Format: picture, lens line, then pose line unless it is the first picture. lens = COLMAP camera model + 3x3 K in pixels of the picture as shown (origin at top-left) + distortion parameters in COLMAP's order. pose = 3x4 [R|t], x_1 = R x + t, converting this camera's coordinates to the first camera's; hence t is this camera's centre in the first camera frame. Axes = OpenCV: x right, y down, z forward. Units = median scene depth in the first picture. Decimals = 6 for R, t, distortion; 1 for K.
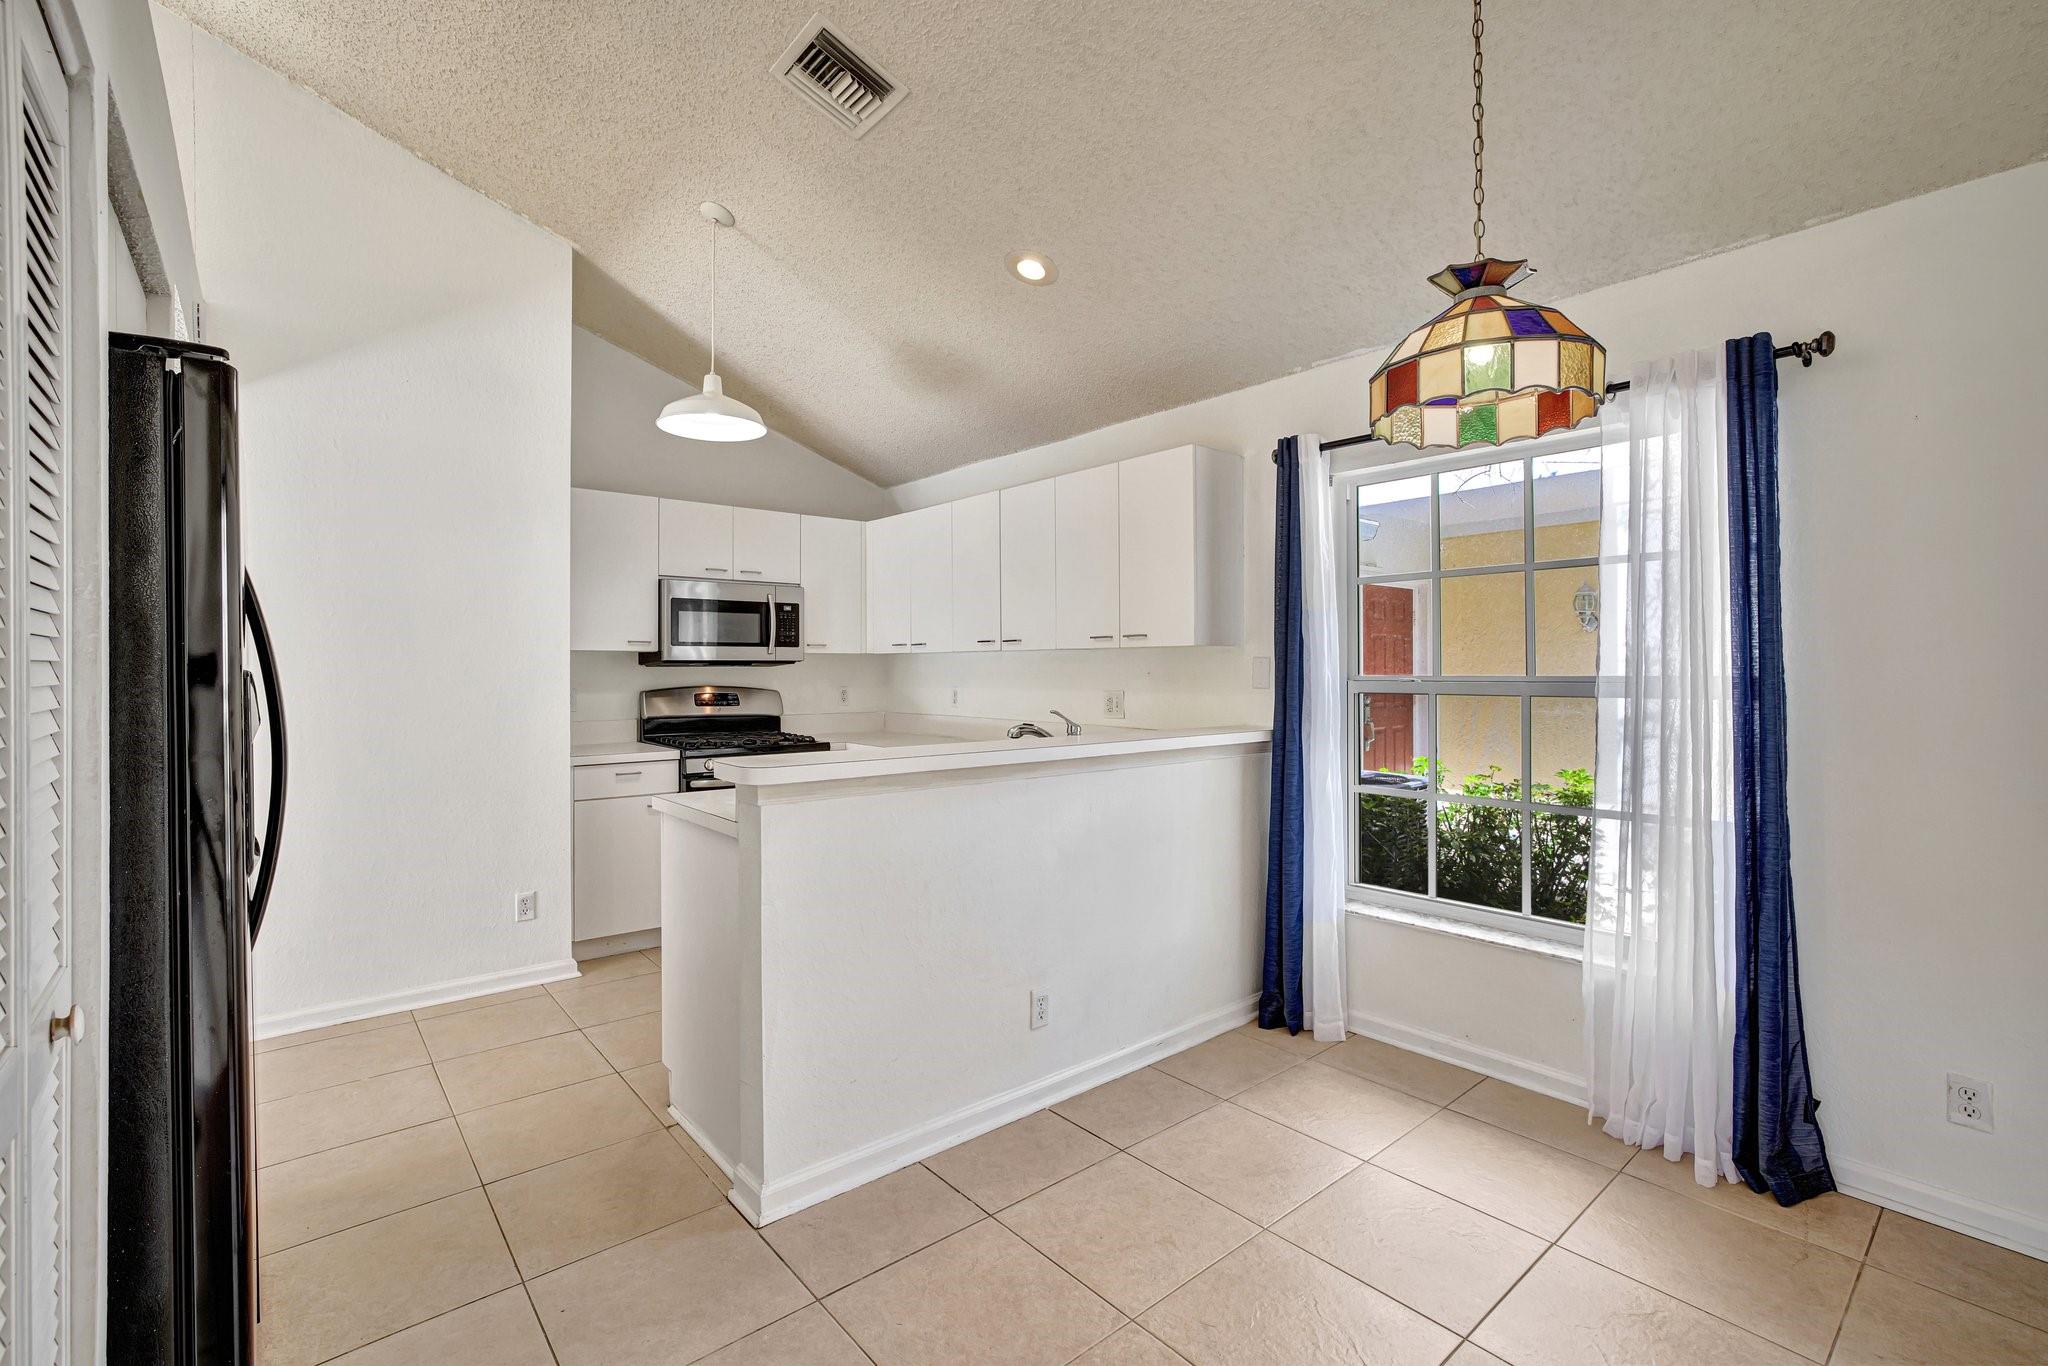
lens RADIAL K [[893.4, 0, 1034.0], [0, 893.4, 652.0], [0, 0, 1]] dist [-0.059644, 0.023428]
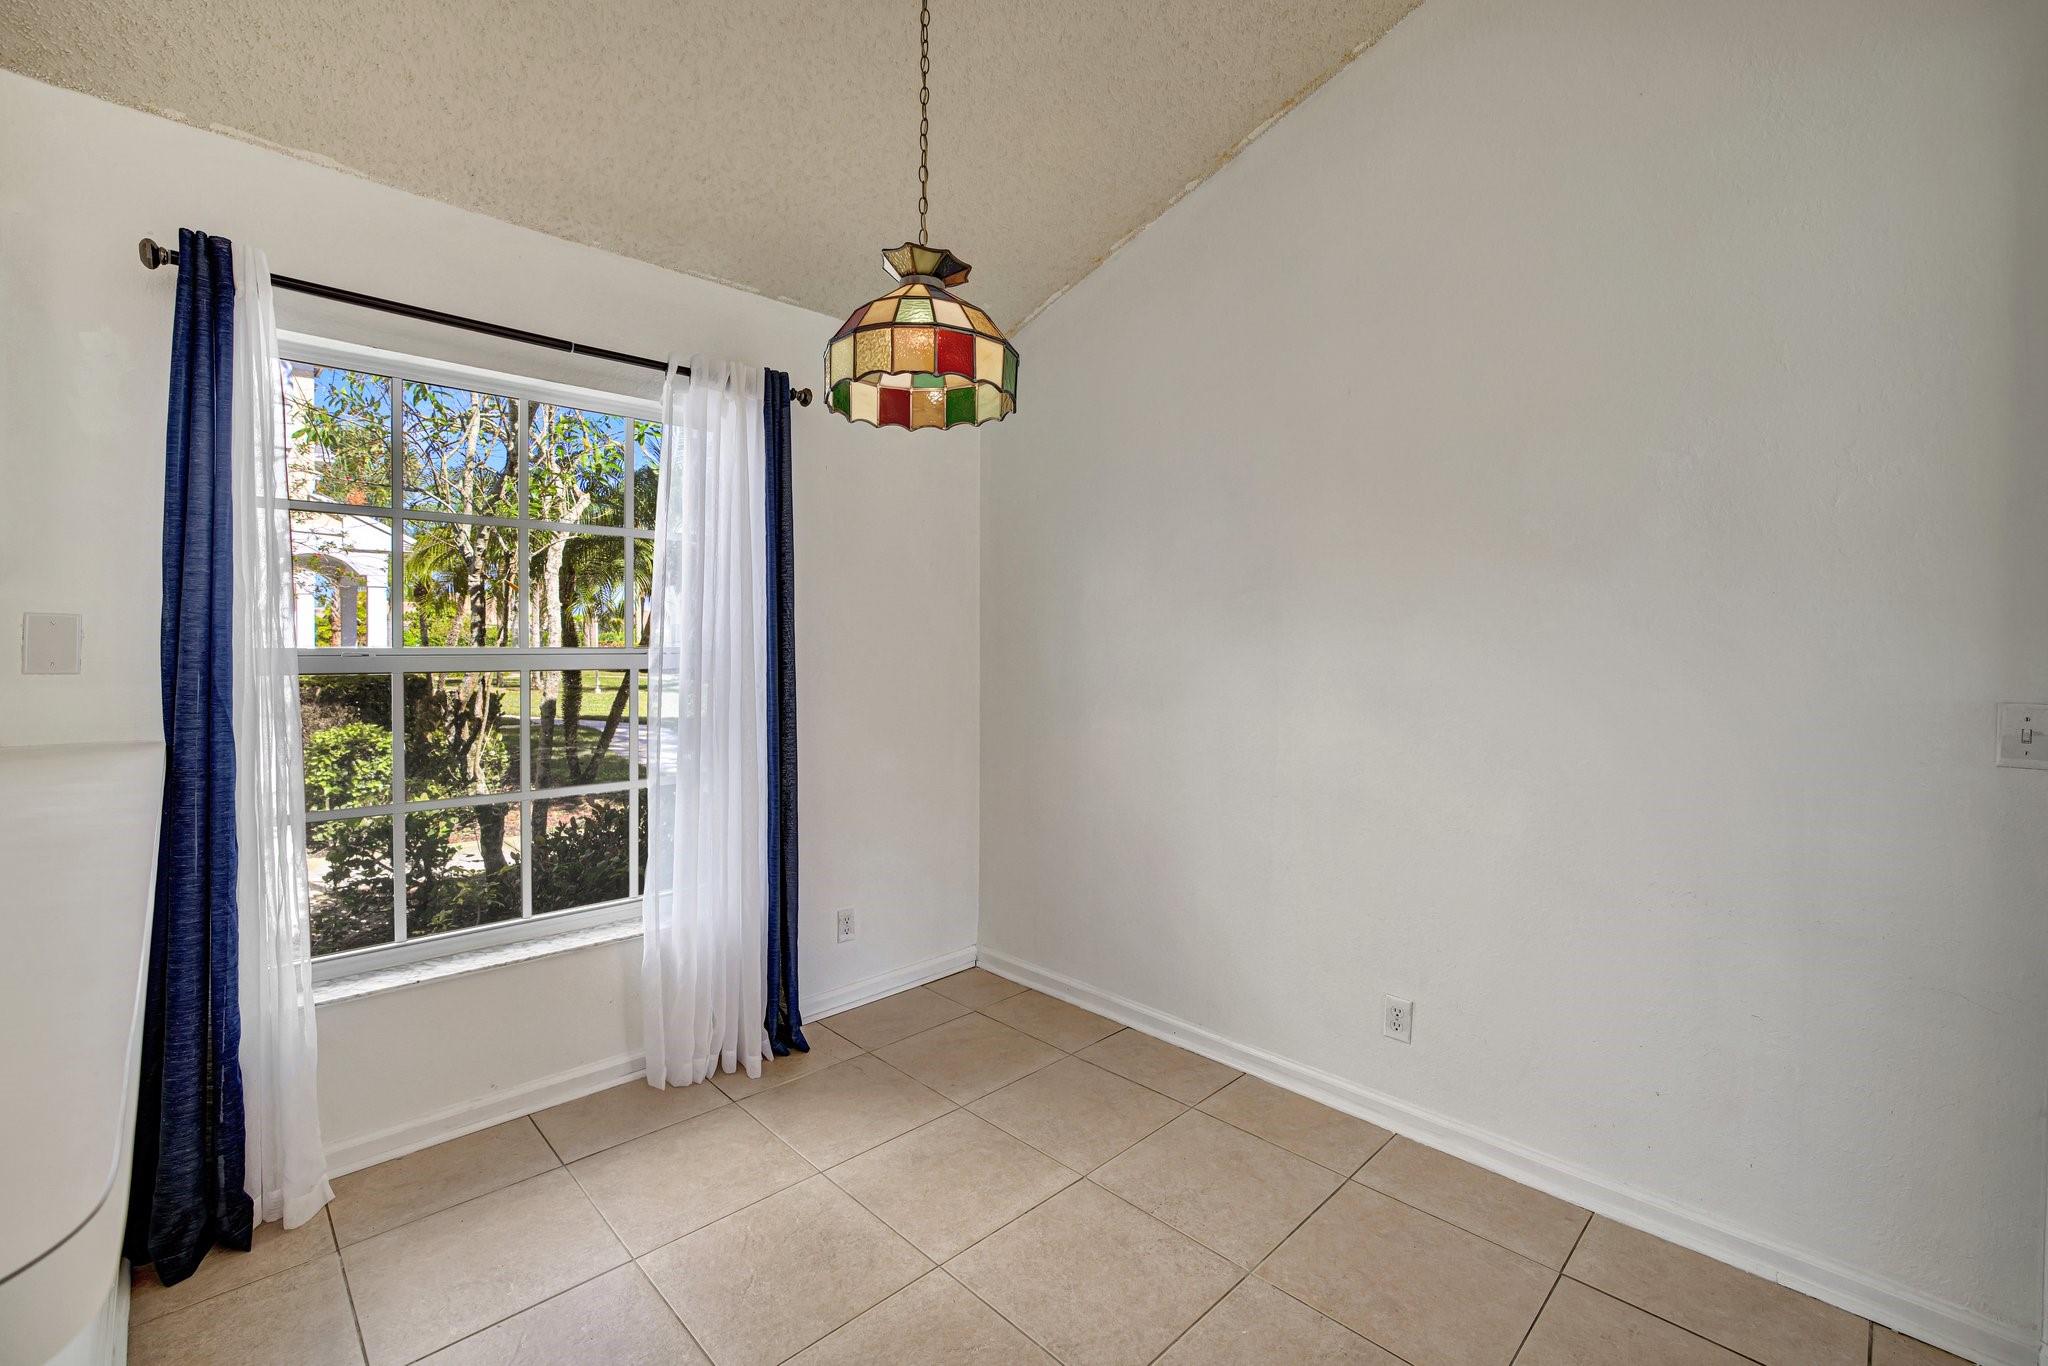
lens RADIAL K [[863.3, 0, 1014.9], [0, 863.3, 646.9], [0, 0, 1]] dist [-0.044536, 0.012733]
pose [[-0.053735, -0.004256, 0.998546, -0.333219], [-0.026159, 0.999654, 0.002853, 0.012008], [-0.998213, -0.025968, -0.053827, 0.585686]]
